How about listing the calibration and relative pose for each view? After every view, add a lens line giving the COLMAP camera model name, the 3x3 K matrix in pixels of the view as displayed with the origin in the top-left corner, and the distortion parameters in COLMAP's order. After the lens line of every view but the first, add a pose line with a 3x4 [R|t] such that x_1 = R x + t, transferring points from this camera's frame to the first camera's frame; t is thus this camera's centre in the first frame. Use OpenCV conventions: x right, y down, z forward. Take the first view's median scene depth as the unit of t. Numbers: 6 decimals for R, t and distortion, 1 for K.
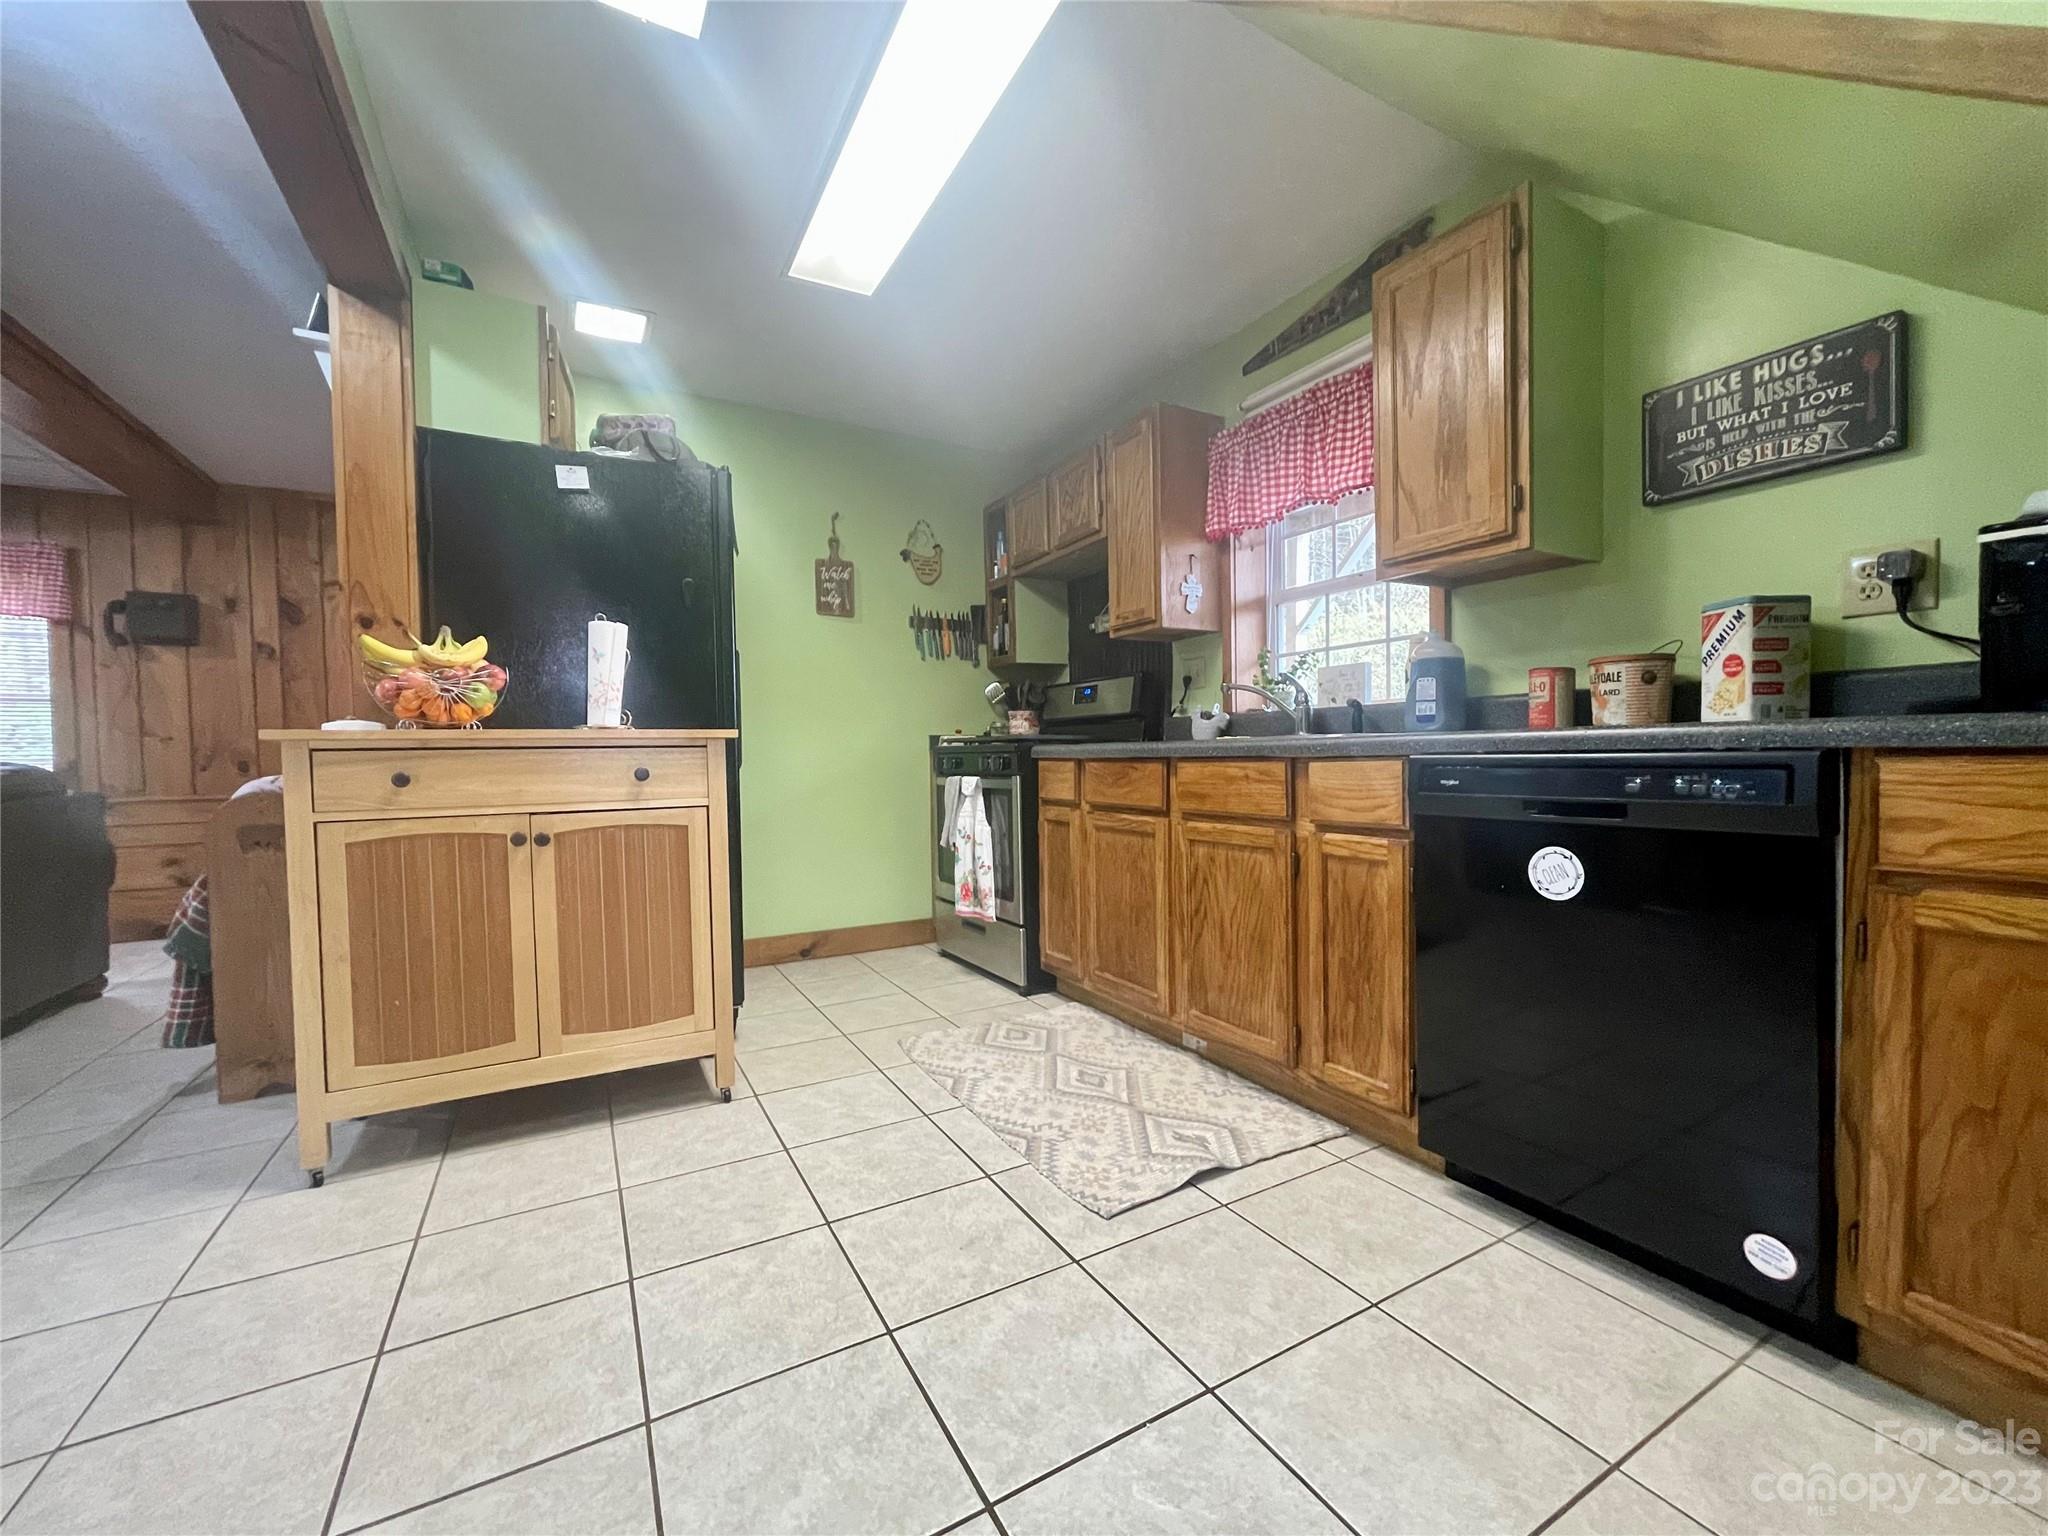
lens RADIAL K [[821.2, 0, 1020.6], [0, 821.2, 780.2], [0, 0, 1]] dist [-0.003661, -0.000530]
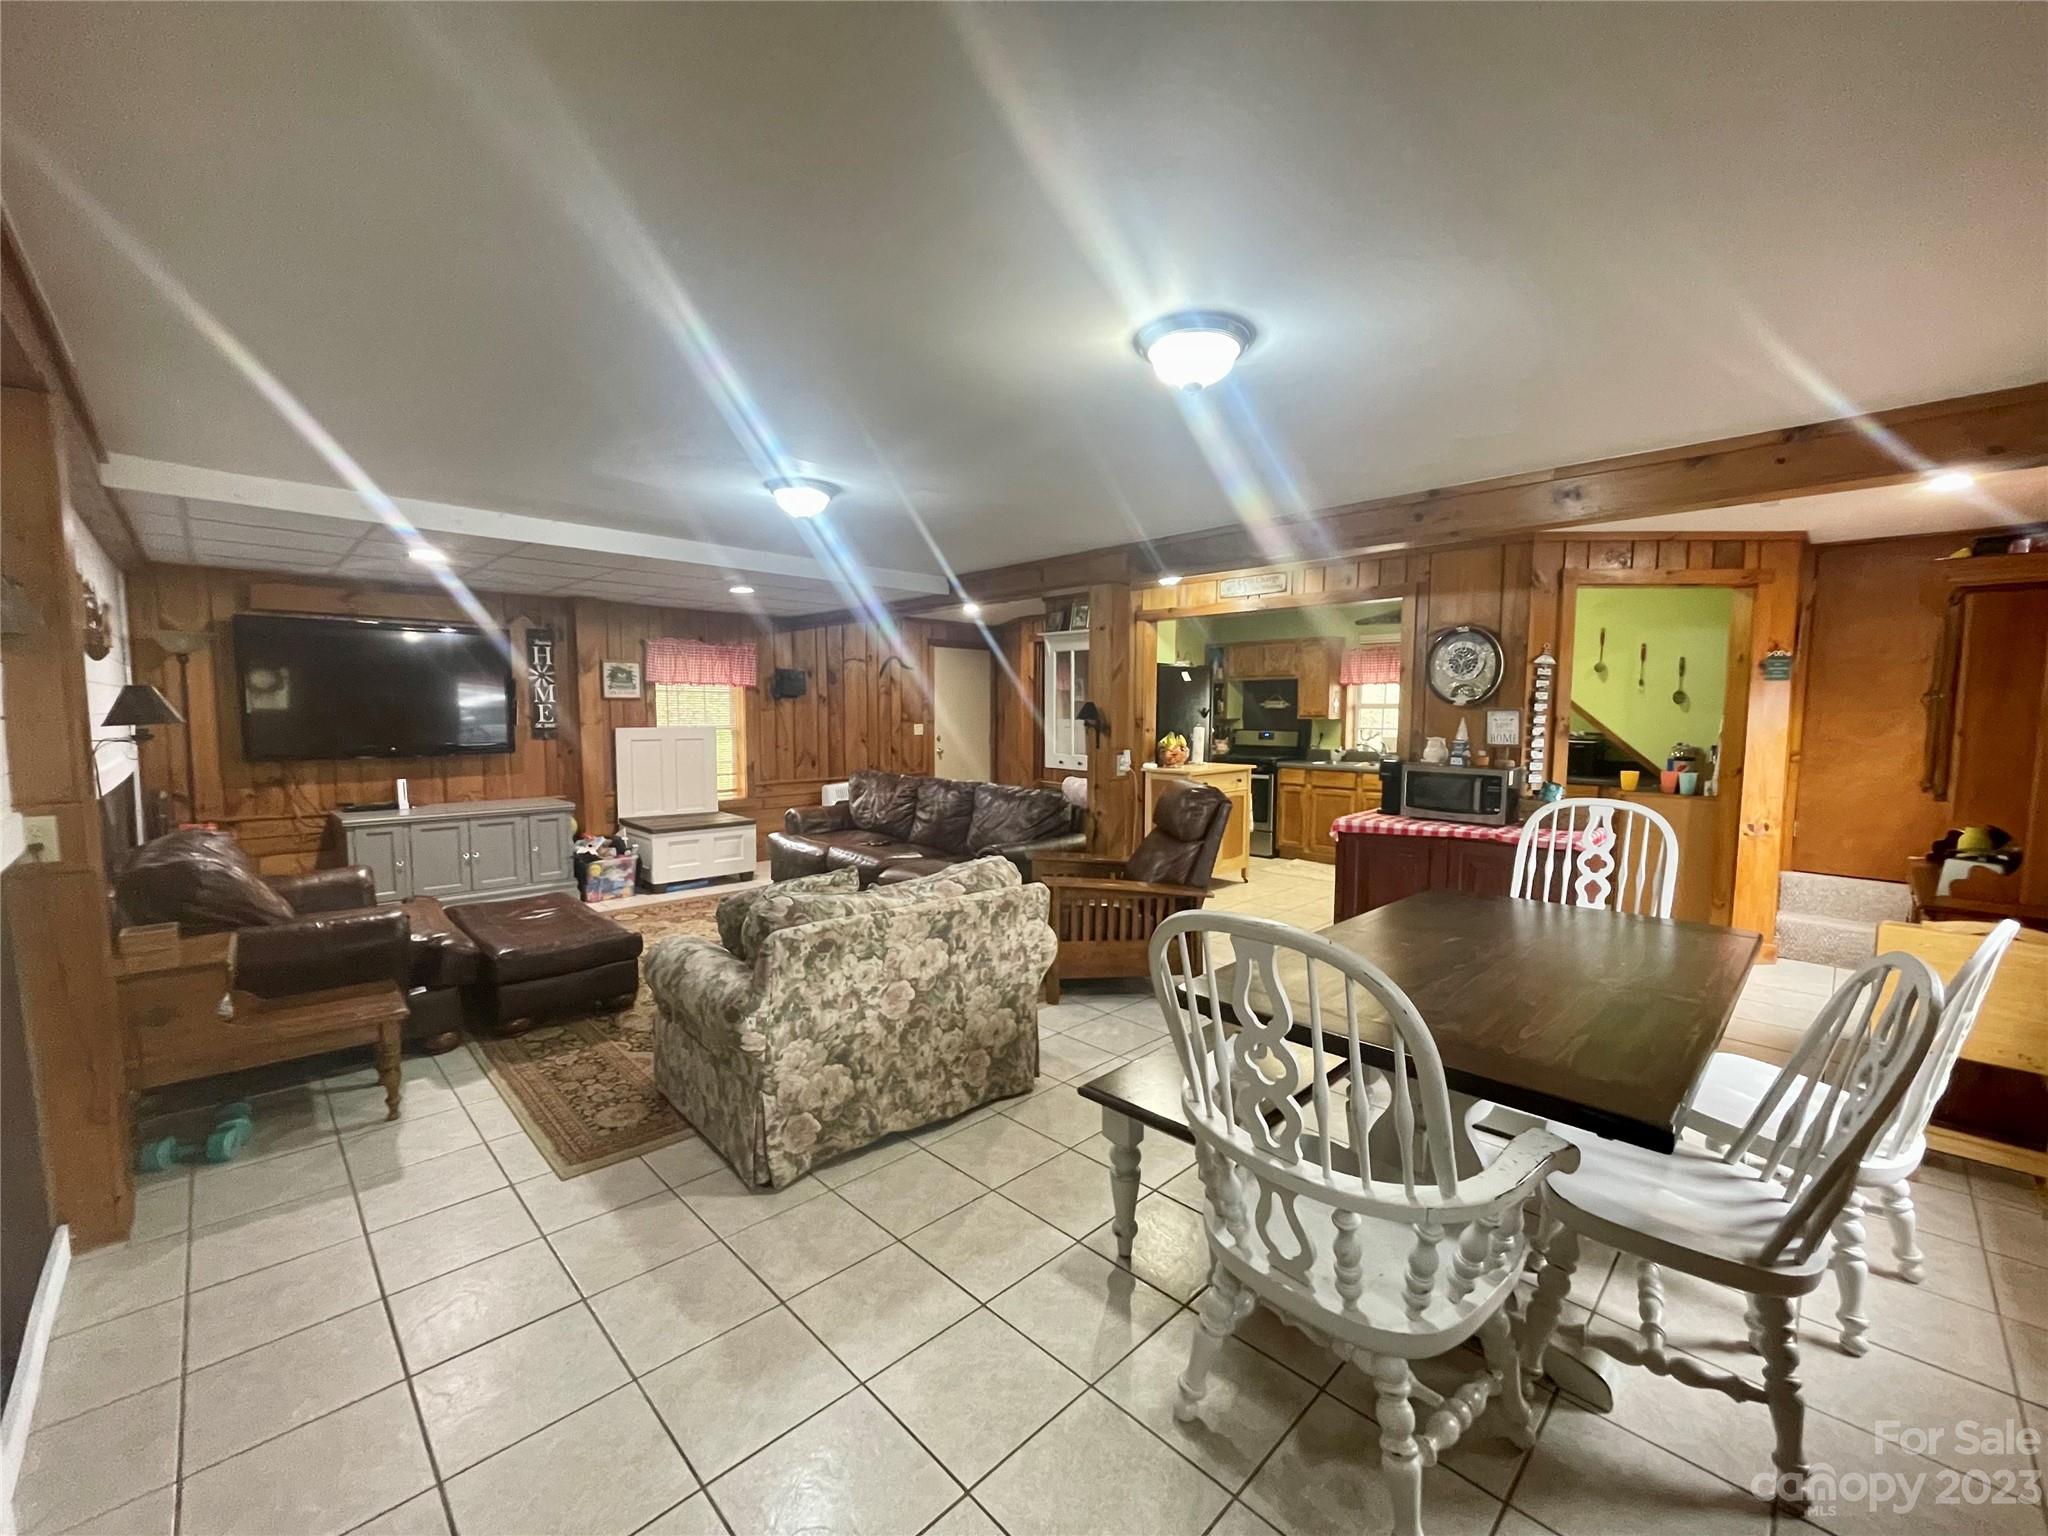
lens RADIAL K [[821.2, 0, 1018.8], [0, 821.2, 770.4], [0, 0, 1]] dist [-0.003661, -0.000530]
pose [[0.965194, -0.002917, 0.261519, -1.651934], [-0.007600, 0.999203, 0.039195, -0.127504], [-0.261425, -0.039819, 0.964402, -1.459326]]
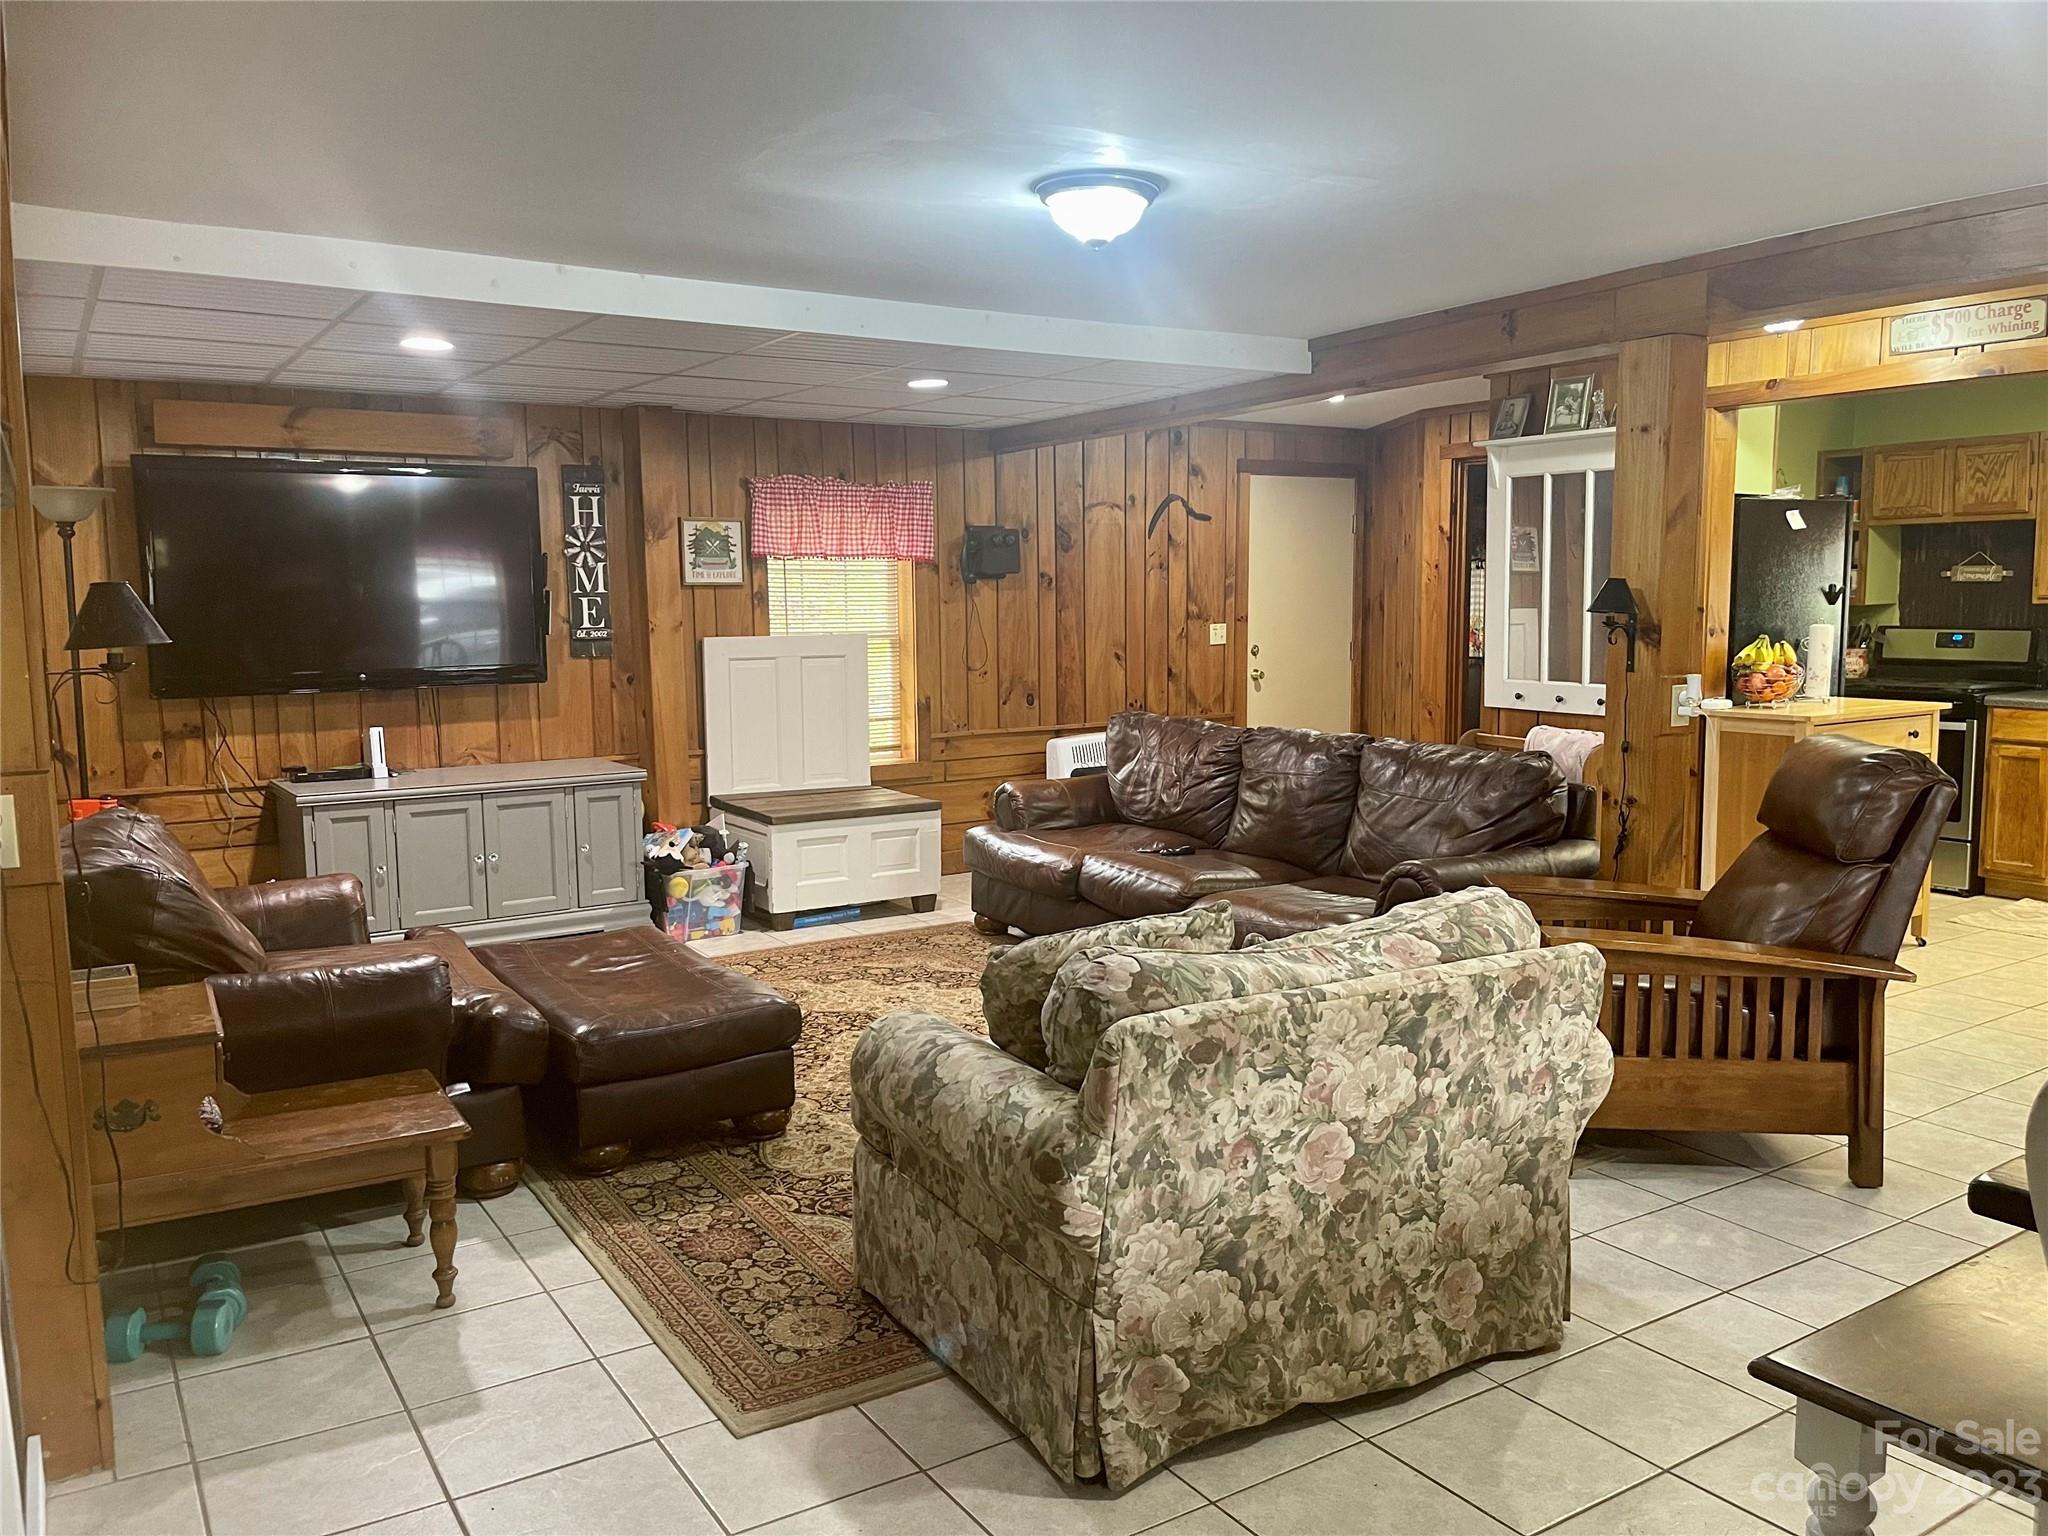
lens RADIAL K [[1542.6, 0, 1023.5], [0, 1542.6, 762.9], [0, 0, 1]] dist [0.055689, -0.069471]
pose [[0.998374, -0.004039, 0.056855, -1.783158], [-0.000321, 0.997072, 0.076472, -0.137420], [-0.056997, -0.076366, 0.995449, -1.431113]]
